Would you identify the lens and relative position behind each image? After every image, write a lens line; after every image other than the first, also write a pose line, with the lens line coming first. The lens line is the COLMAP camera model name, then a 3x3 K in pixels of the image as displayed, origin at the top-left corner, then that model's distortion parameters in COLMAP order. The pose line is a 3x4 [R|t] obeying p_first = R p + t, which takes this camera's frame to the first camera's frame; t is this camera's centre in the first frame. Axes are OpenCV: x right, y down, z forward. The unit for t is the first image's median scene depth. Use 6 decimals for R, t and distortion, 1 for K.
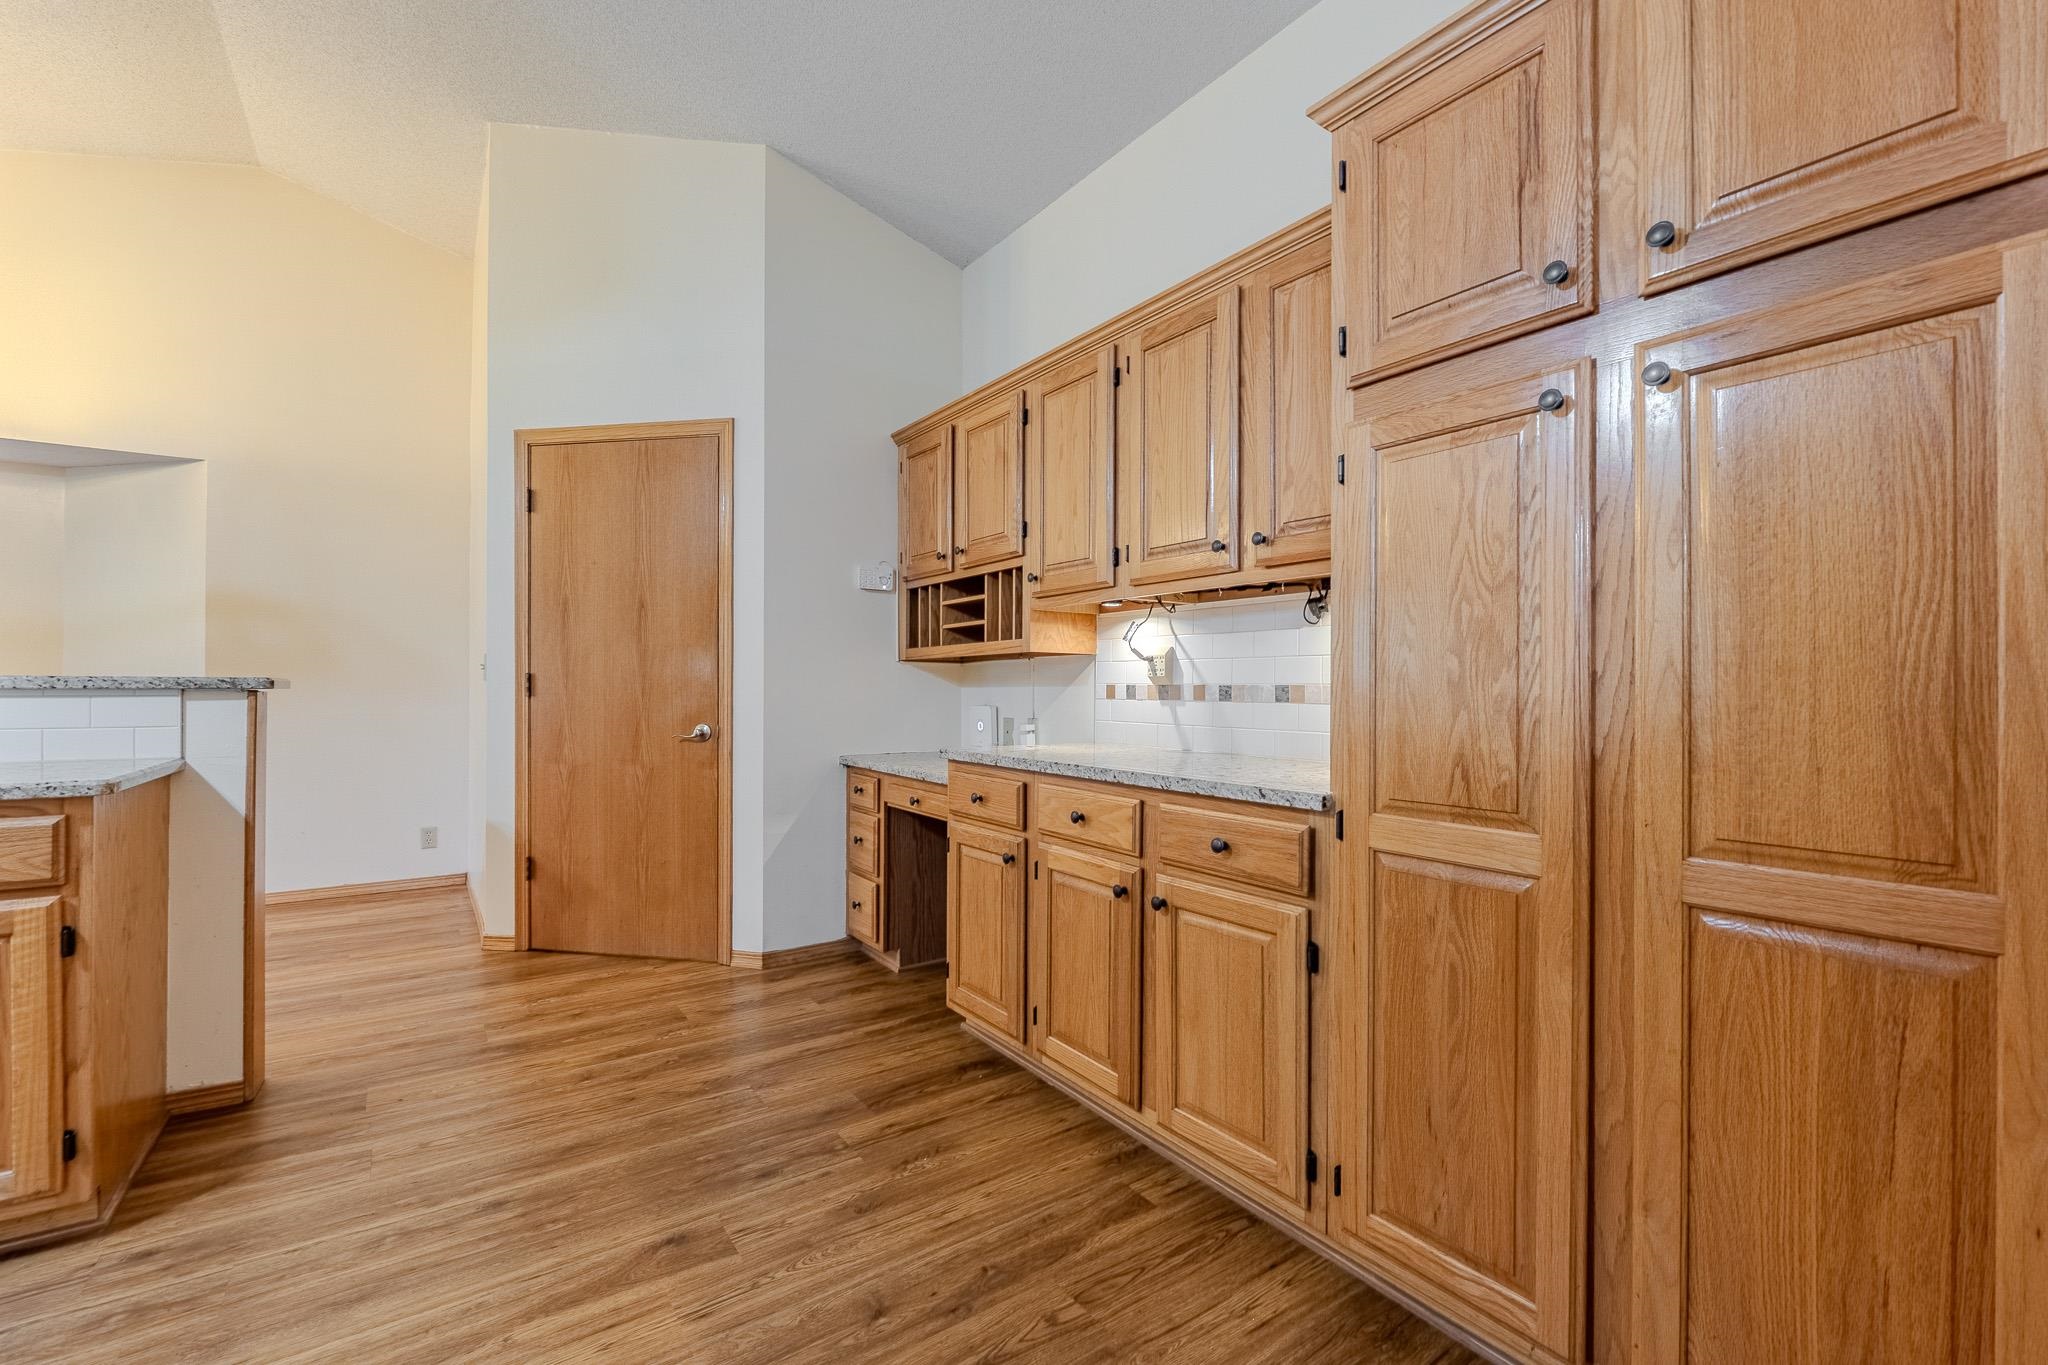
lens RADIAL K [[859.8, 0, 1024.5], [0, 859.8, 687.2], [0, 0, 1]] dist [-0.004475, -0.000671]
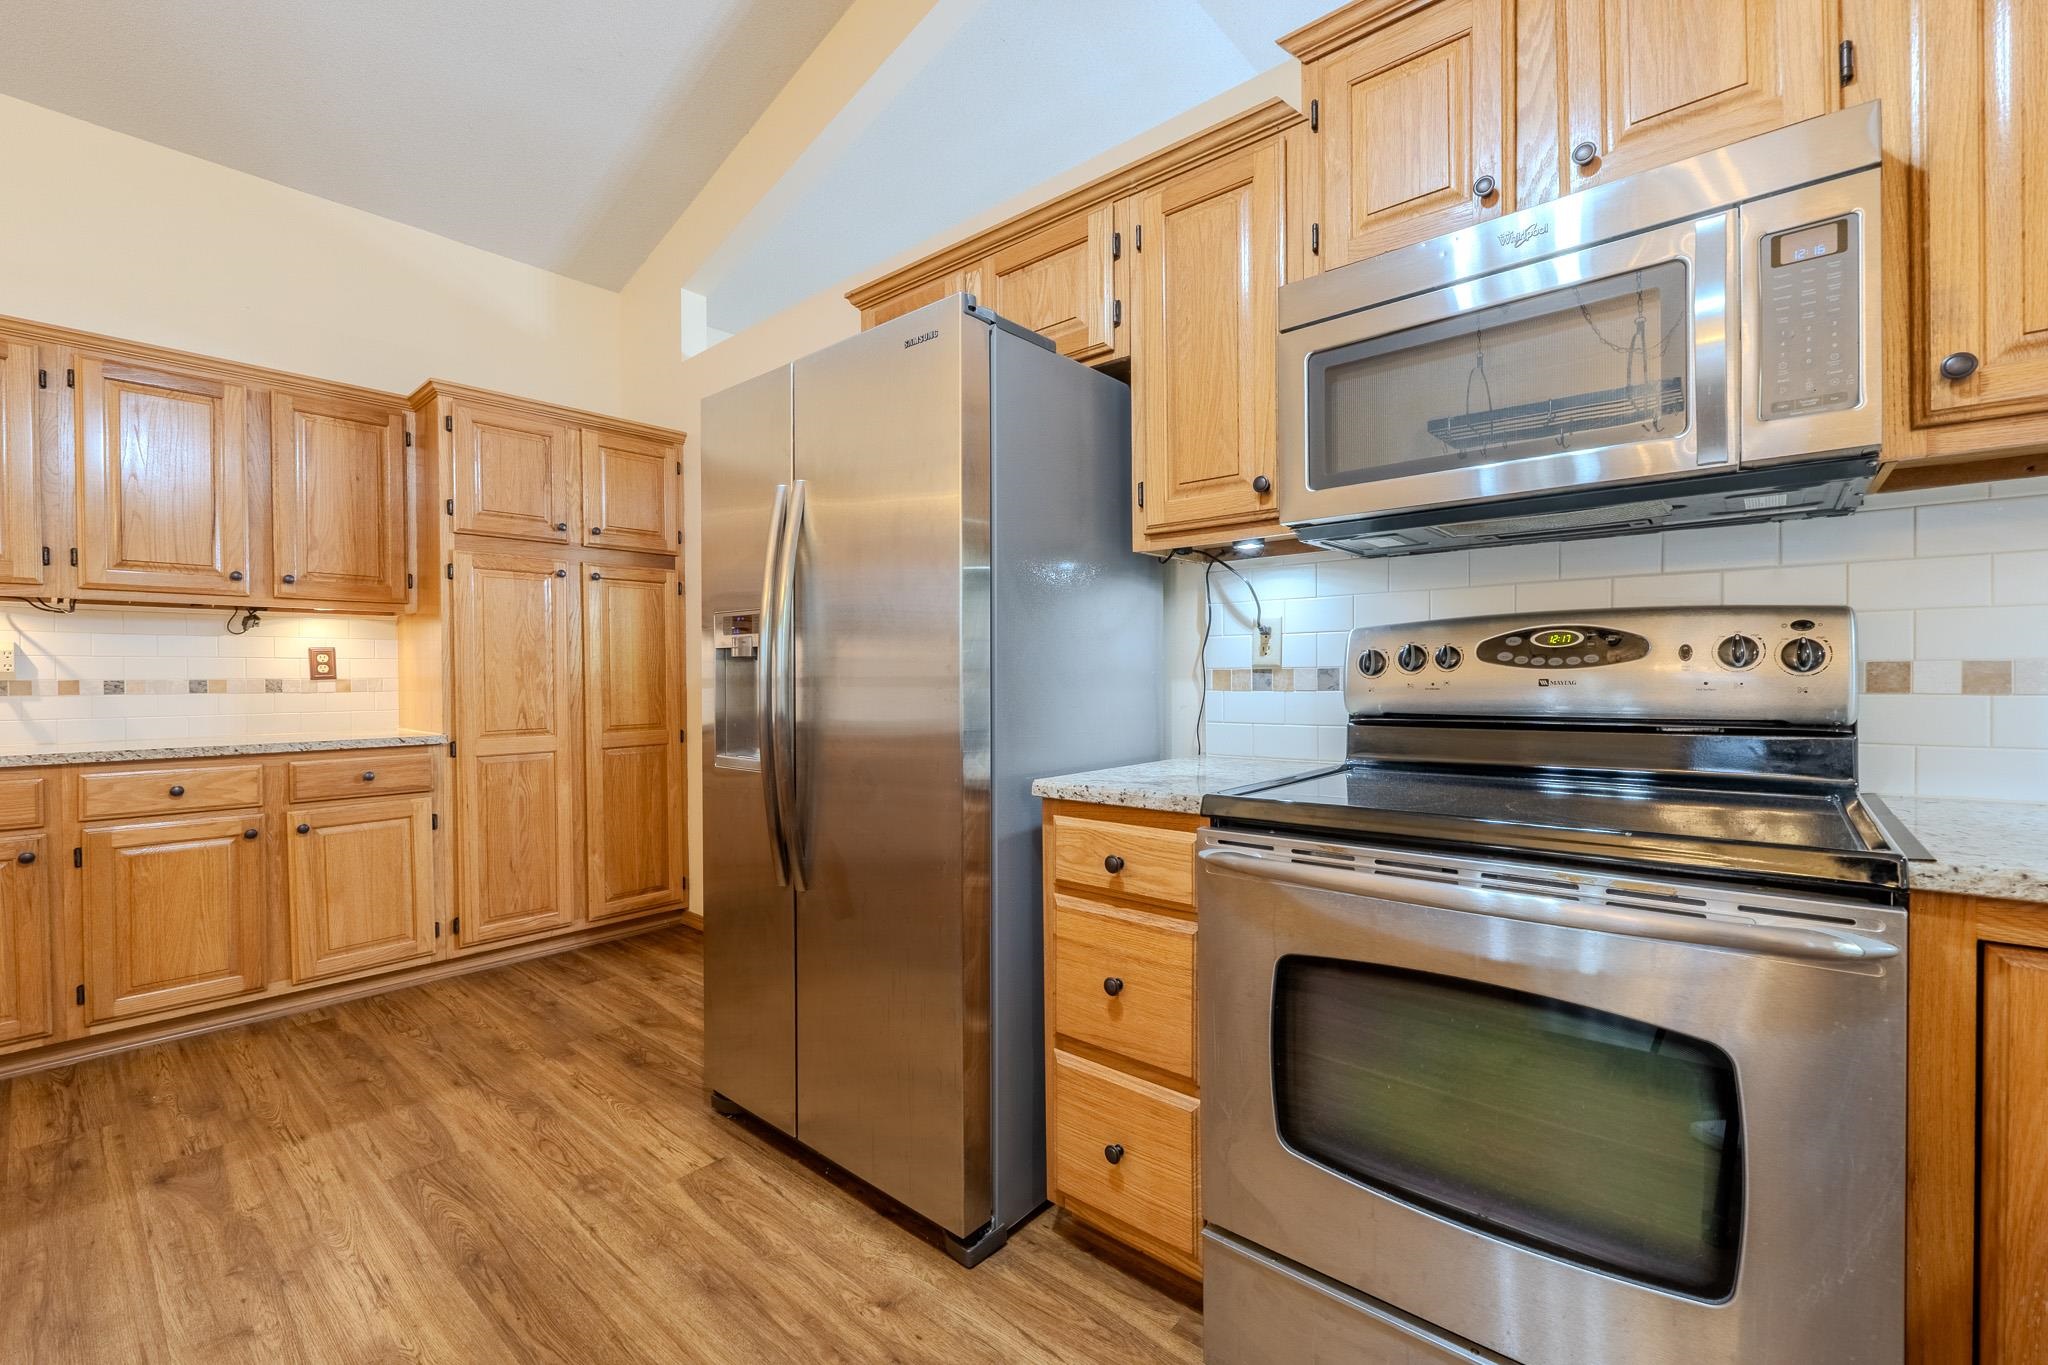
lens RADIAL K [[859.8, 0, 1025.9], [0, 859.8, 686.8], [0, 0, 1]] dist [-0.004475, -0.000671]
pose [[-0.236354, -0.018127, 0.971498, -1.589253], [0.002929, 0.999808, 0.019368, -0.016695], [-0.971663, 0.007423, -0.236256, 0.145408]]
